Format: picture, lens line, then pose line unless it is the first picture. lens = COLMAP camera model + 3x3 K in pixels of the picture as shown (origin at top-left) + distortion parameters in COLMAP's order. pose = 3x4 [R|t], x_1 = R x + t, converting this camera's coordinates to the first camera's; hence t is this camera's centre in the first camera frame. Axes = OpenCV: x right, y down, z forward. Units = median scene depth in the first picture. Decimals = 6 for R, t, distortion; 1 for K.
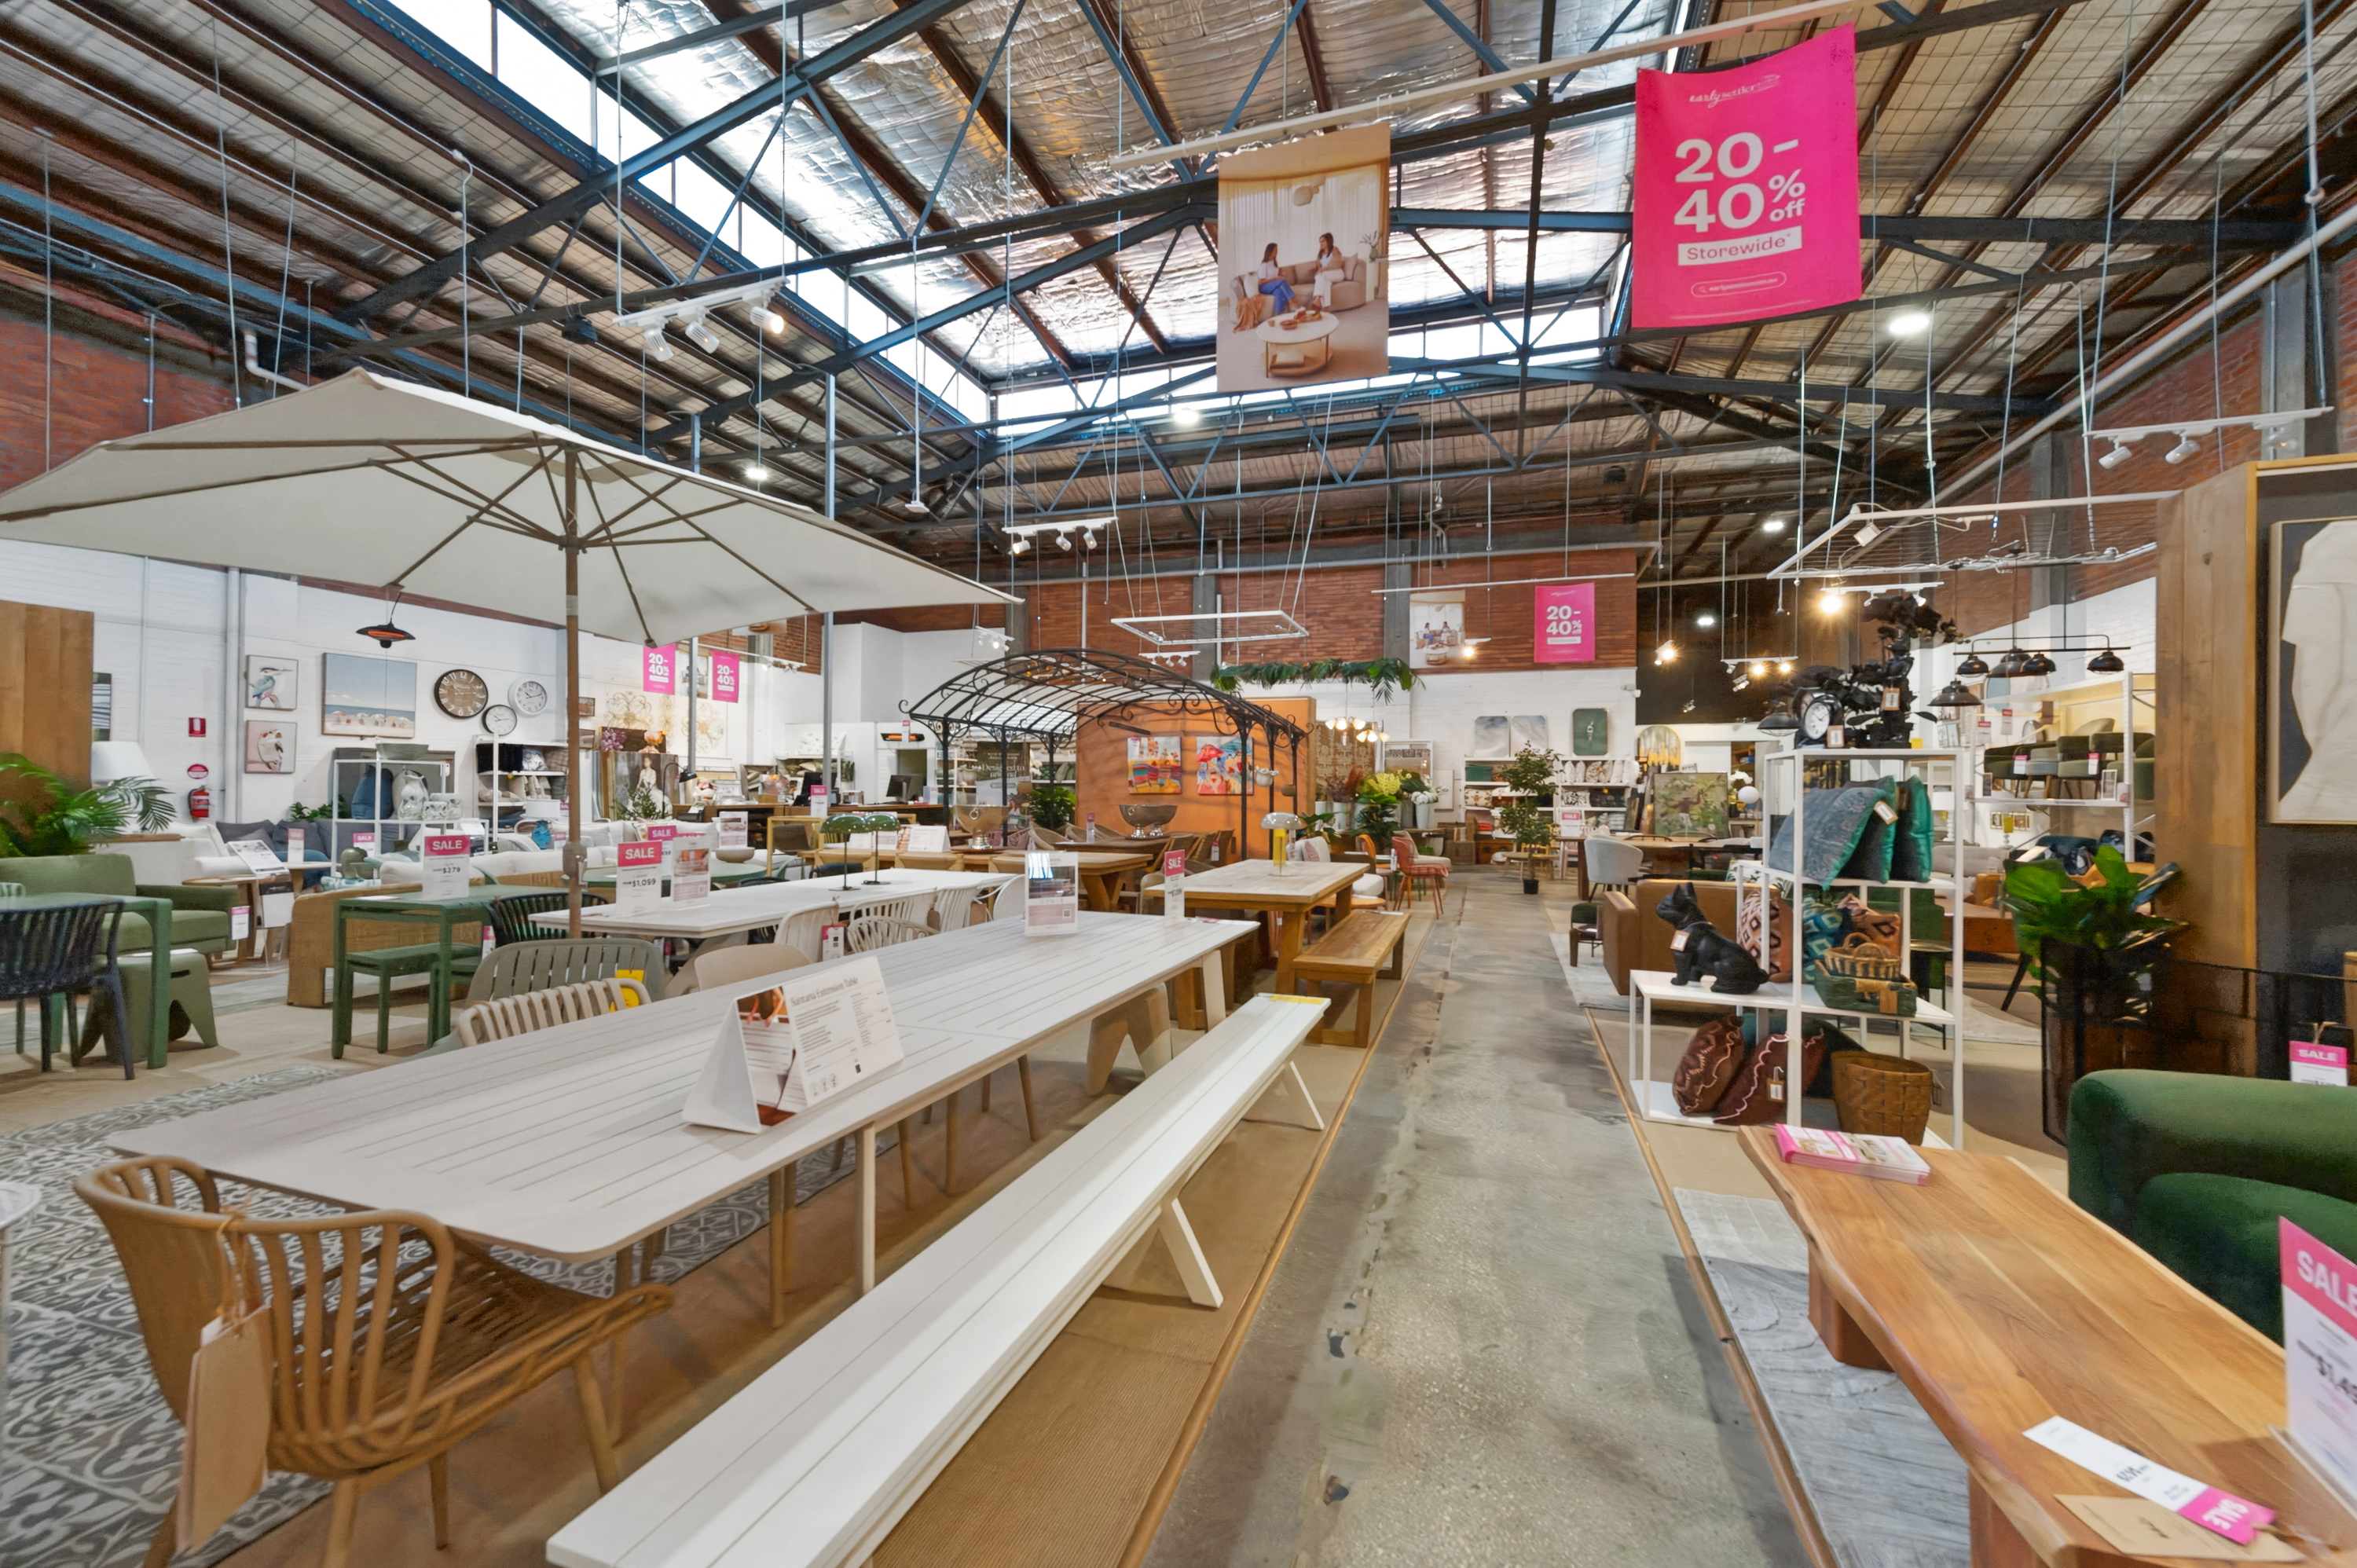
lens RADIAL K [[938.3, 0, 1131.2], [0, 938.3, 783.4], [0, 0, 1]] dist [-0.069941, -0.000191]
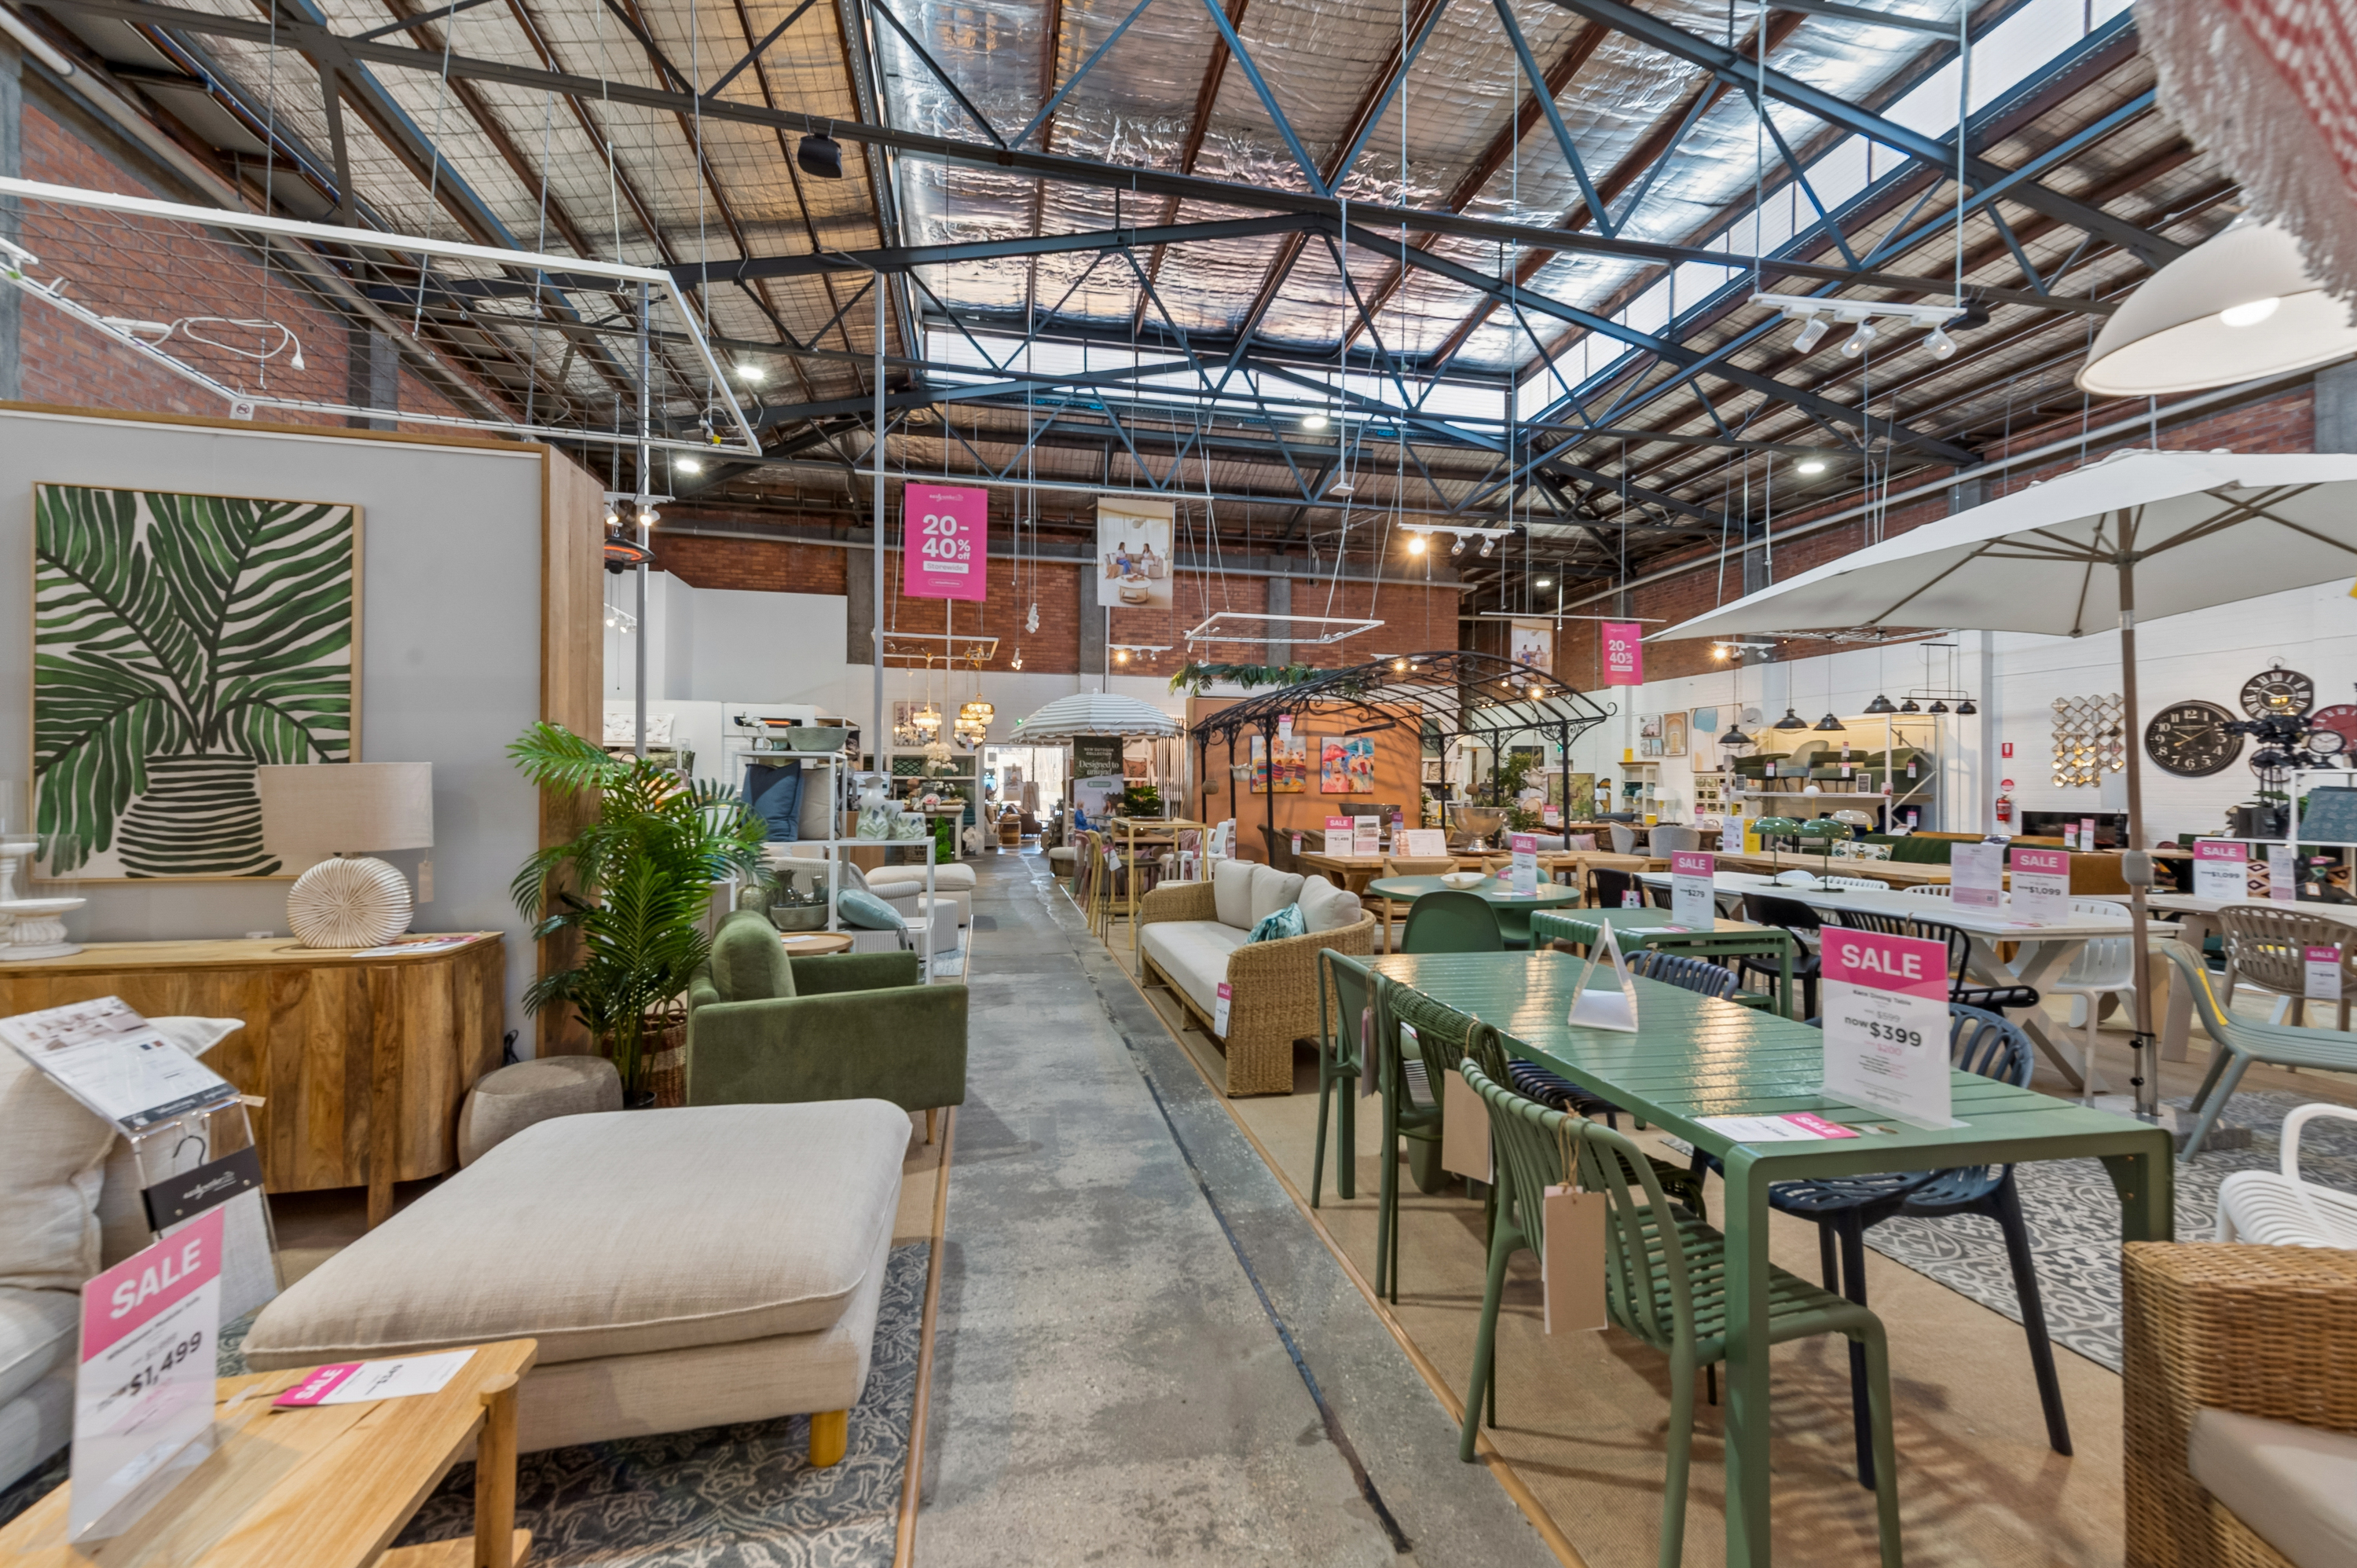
lens RADIAL K [[932.7, 0, 1177.3], [0, 932.7, 772.7], [0, 0, 1]] dist [-0.073587, 0.000034]
pose [[0.841673, 0.003750, 0.539975, -0.437396], [-0.003427, 0.999993, -0.001604, -0.006077], [-0.539977, -0.000500, 0.841680, 0.165319]]
